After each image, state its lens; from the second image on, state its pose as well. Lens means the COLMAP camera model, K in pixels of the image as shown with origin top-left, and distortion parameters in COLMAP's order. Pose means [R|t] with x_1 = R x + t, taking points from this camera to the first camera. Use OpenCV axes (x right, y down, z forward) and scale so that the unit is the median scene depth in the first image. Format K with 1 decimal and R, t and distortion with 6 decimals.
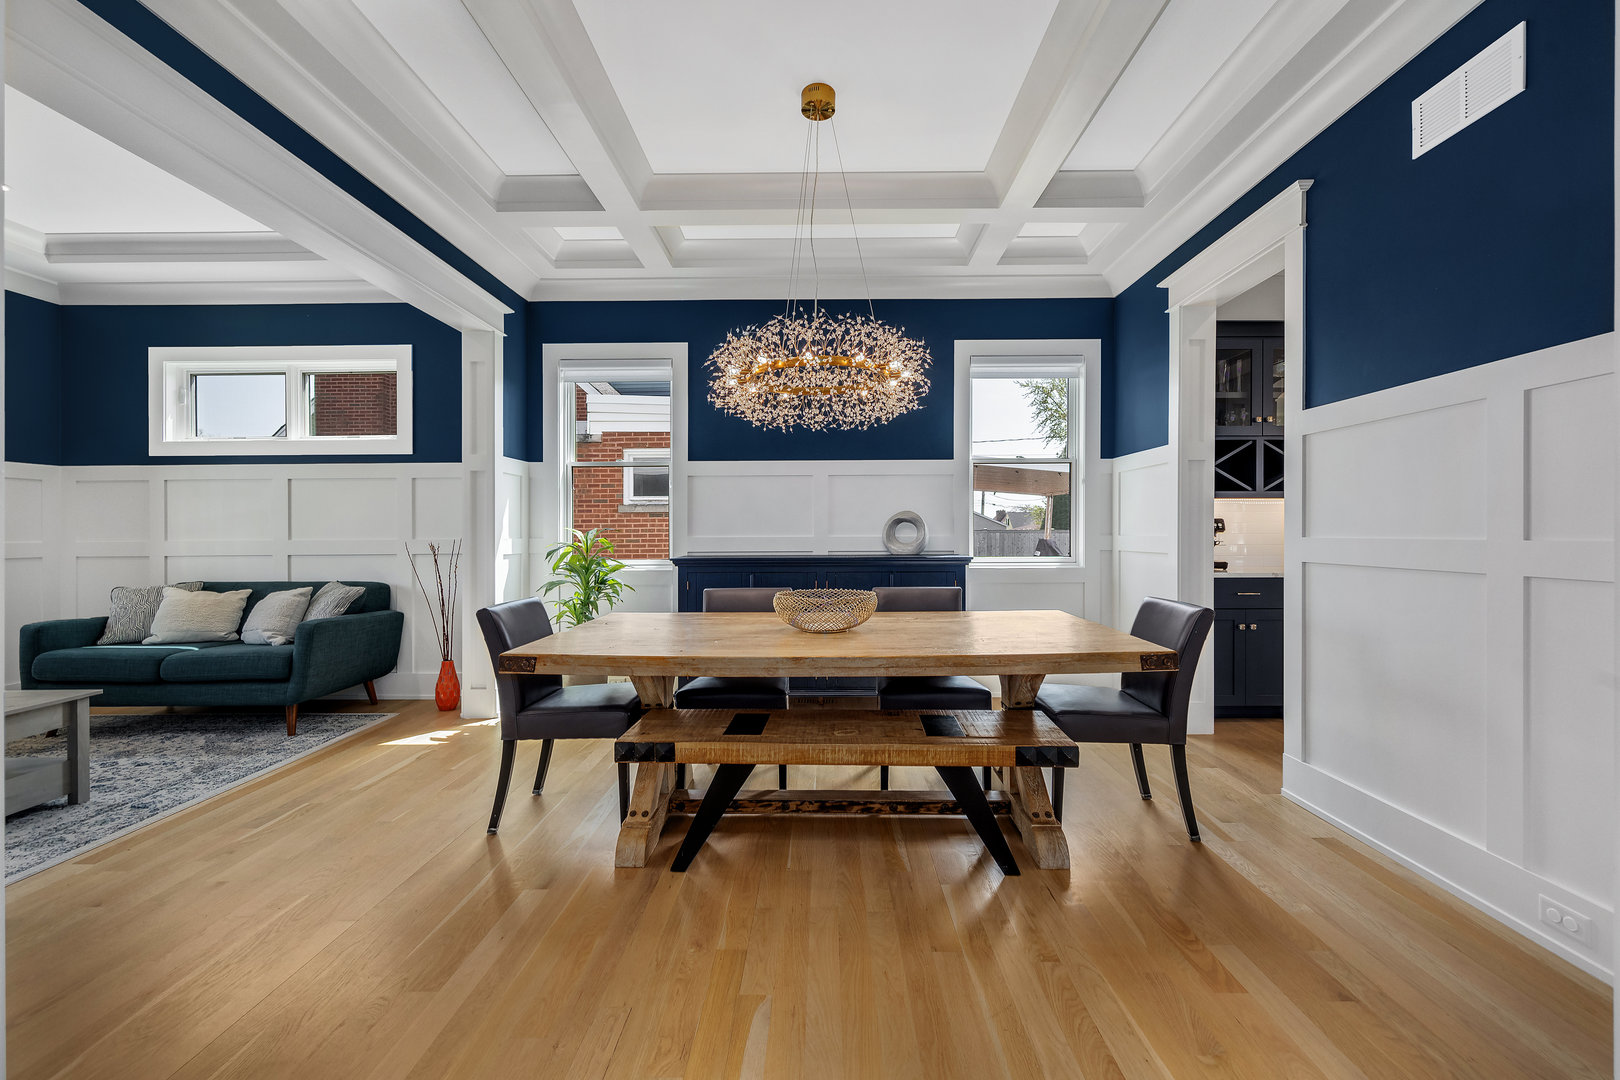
lens RADIAL K [[667.9, 0, 798.5], [0, 667.9, 538.3], [0, 0, 1]] dist [-0.003662, 0.000907]
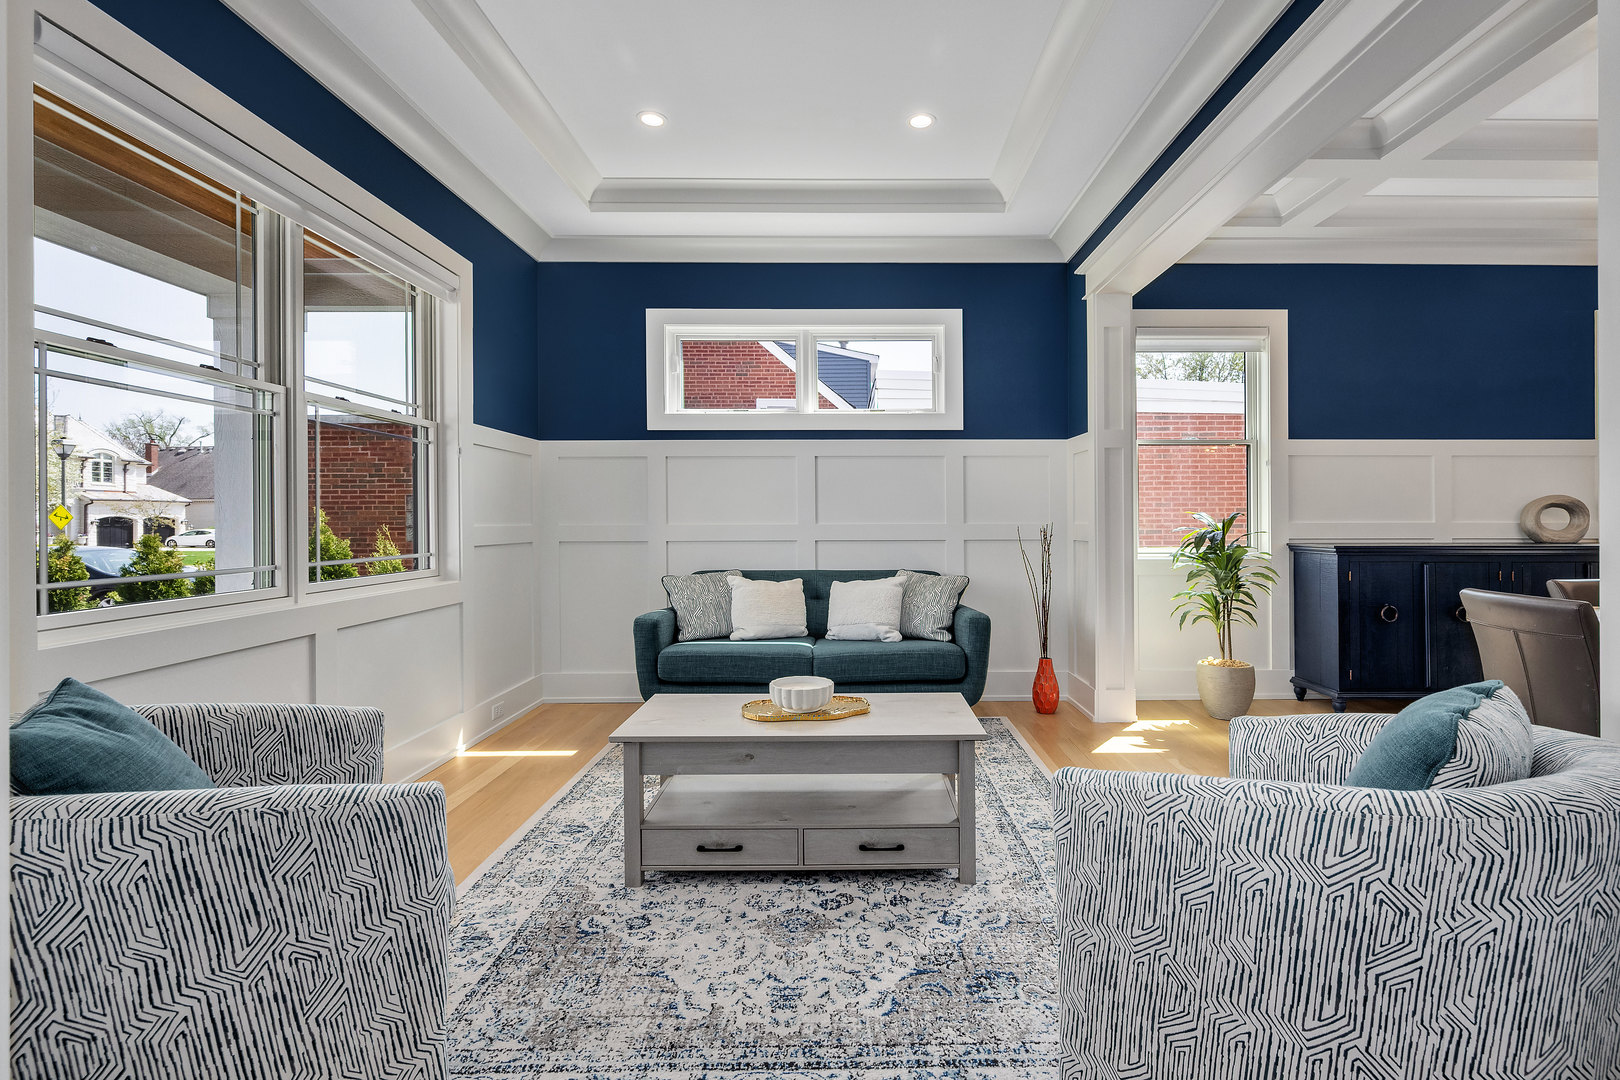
lens RADIAL K [[710.0, 0, 825.3], [0, 710.0, 516.9], [0, 0, 1]] dist [0.010747, 0.001481]
pose [[0.999707, 0.004003, 0.023875, -0.883040], [-0.003851, 0.999972, -0.006401, -0.000055], [-0.023900, 0.006307, 0.999694, 0.042461]]
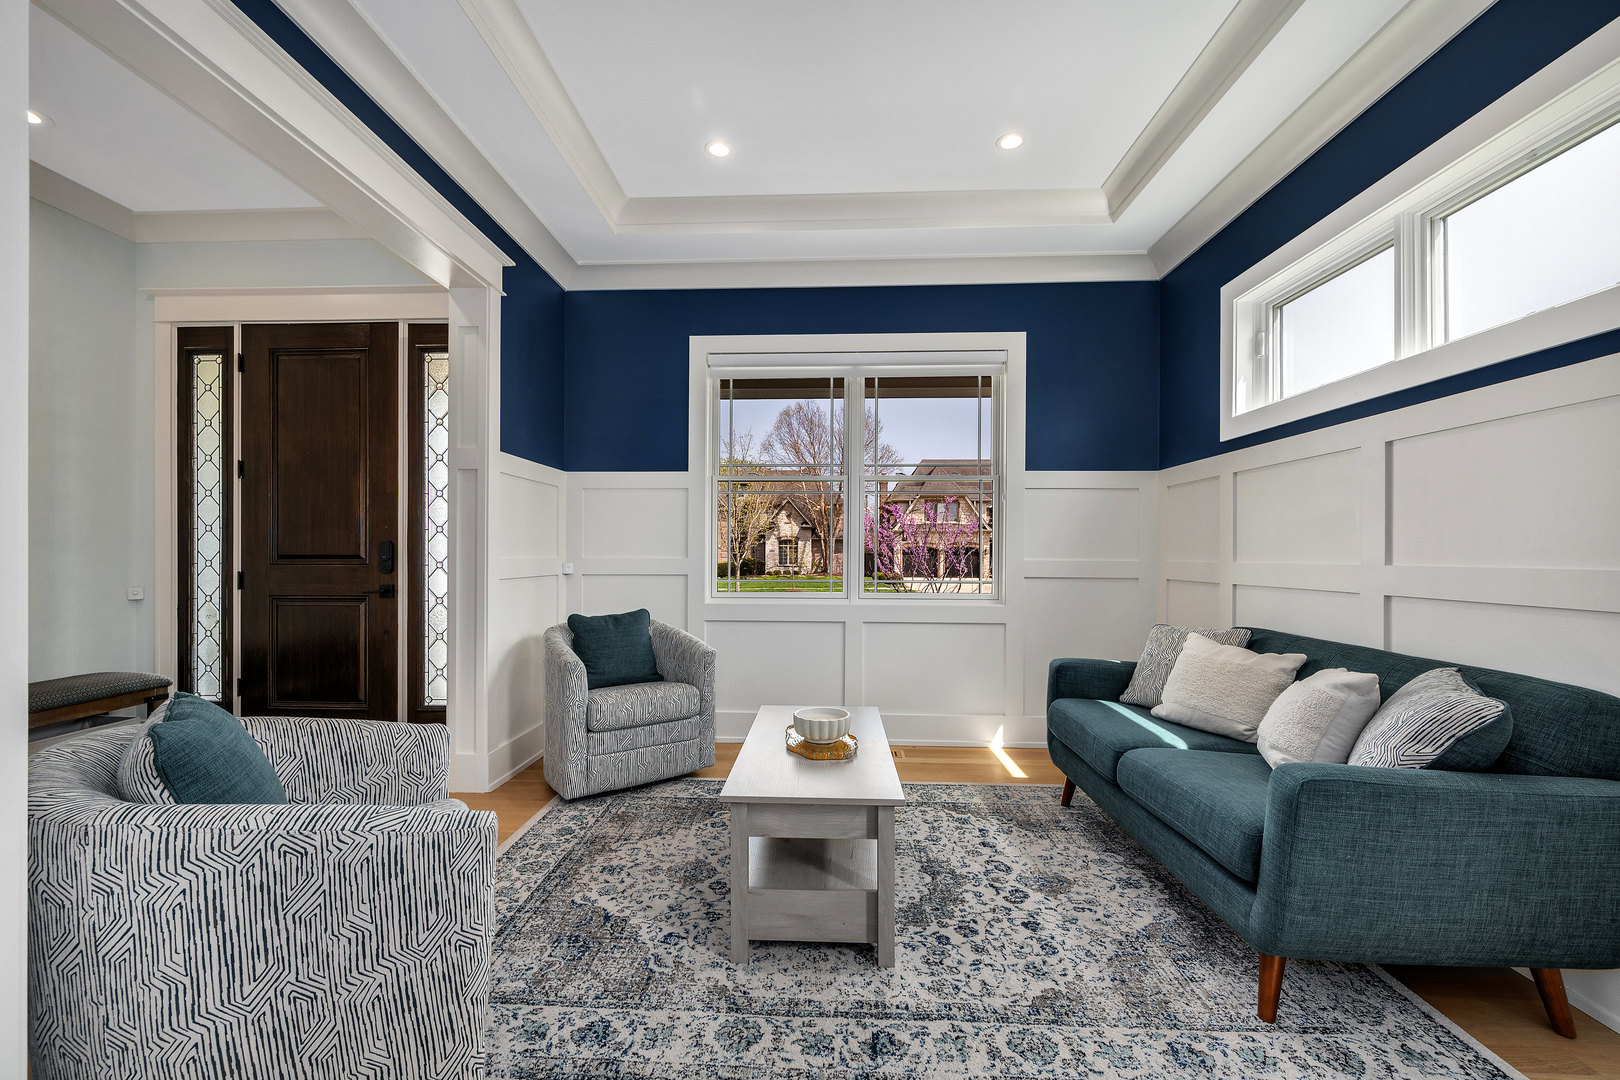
lens RADIAL K [[667.9, 0, 772.2], [0, 667.9, 557.1], [0, 0, 1]] dist [-0.003662, 0.000907]
pose [[-0.023528, 0.009370, -0.999679, -0.294451], [-0.002146, 0.999953, 0.009423, -0.006519], [0.999721, 0.002367, -0.023507, 0.628678]]
